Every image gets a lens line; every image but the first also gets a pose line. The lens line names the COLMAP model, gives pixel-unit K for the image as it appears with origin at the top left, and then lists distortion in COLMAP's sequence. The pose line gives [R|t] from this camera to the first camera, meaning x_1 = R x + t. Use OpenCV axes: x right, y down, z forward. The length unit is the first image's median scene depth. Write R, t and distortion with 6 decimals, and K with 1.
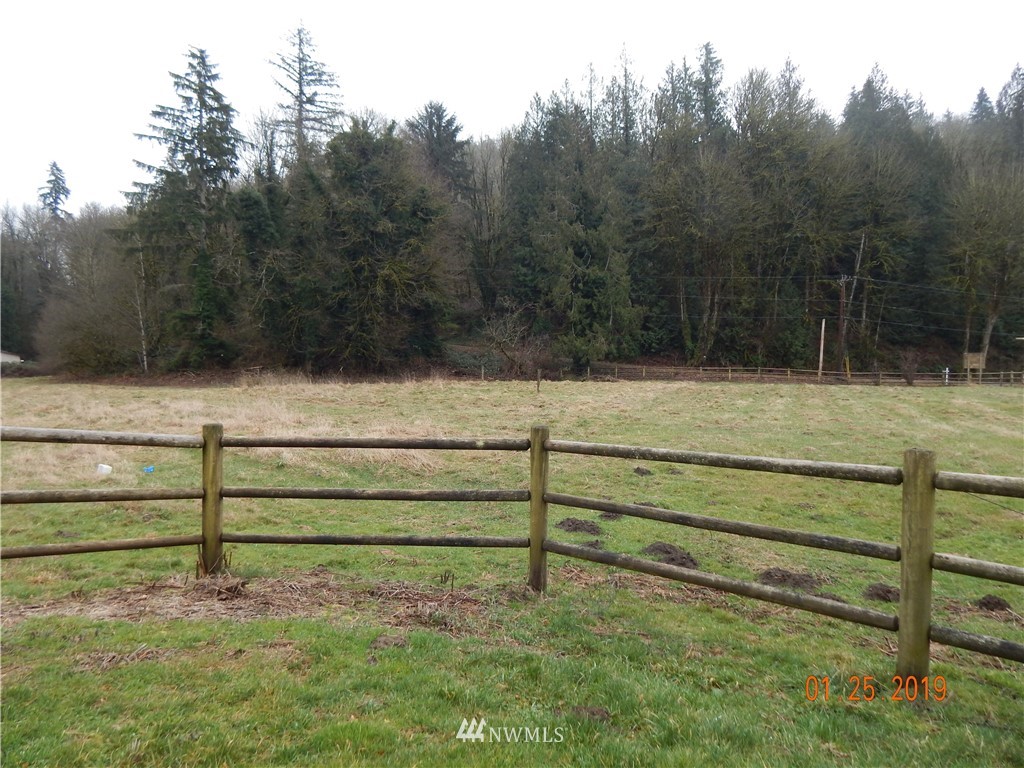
lens RADIAL K [[662.8, 0, 512.0], [0, 662.8, 384.0], [0, 0, 1]] dist [-0.001043, -0.001121]
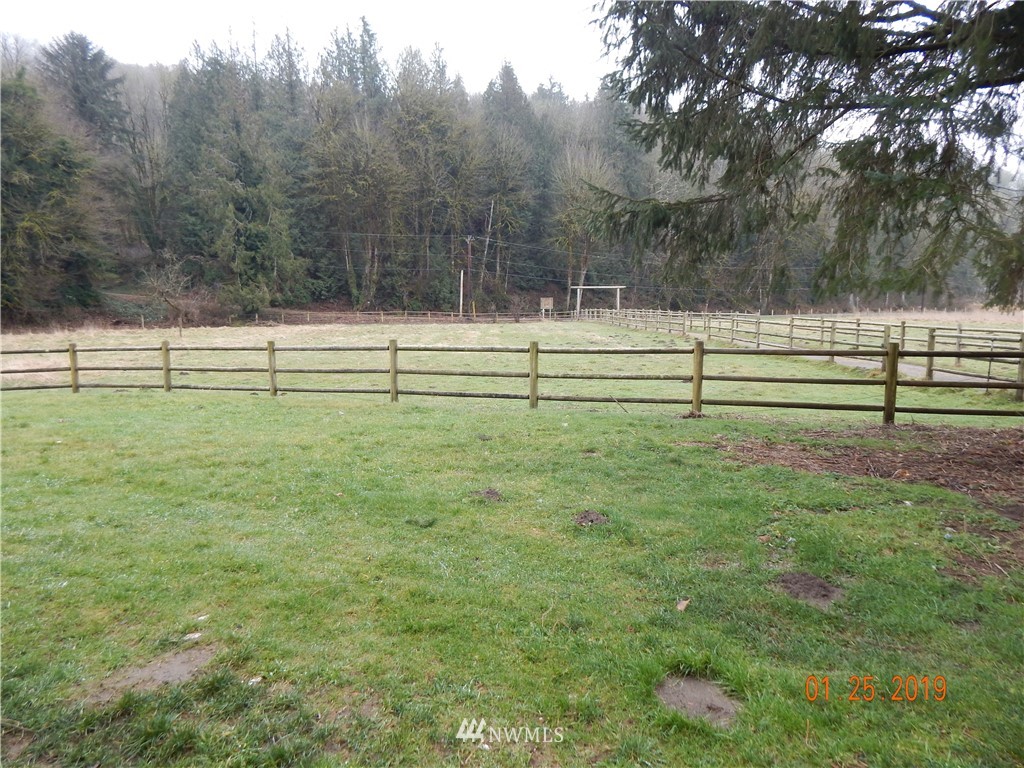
lens RADIAL K [[662.8, 0, 512.0], [0, 662.8, 384.0], [0, 0, 1]] dist [-0.001043, -0.001121]
pose [[0.913025, -0.062234, 0.403127, 0.044900], [0.027911, 0.995508, 0.090469, 0.002854], [-0.406947, -0.071349, 0.910661, -0.168539]]
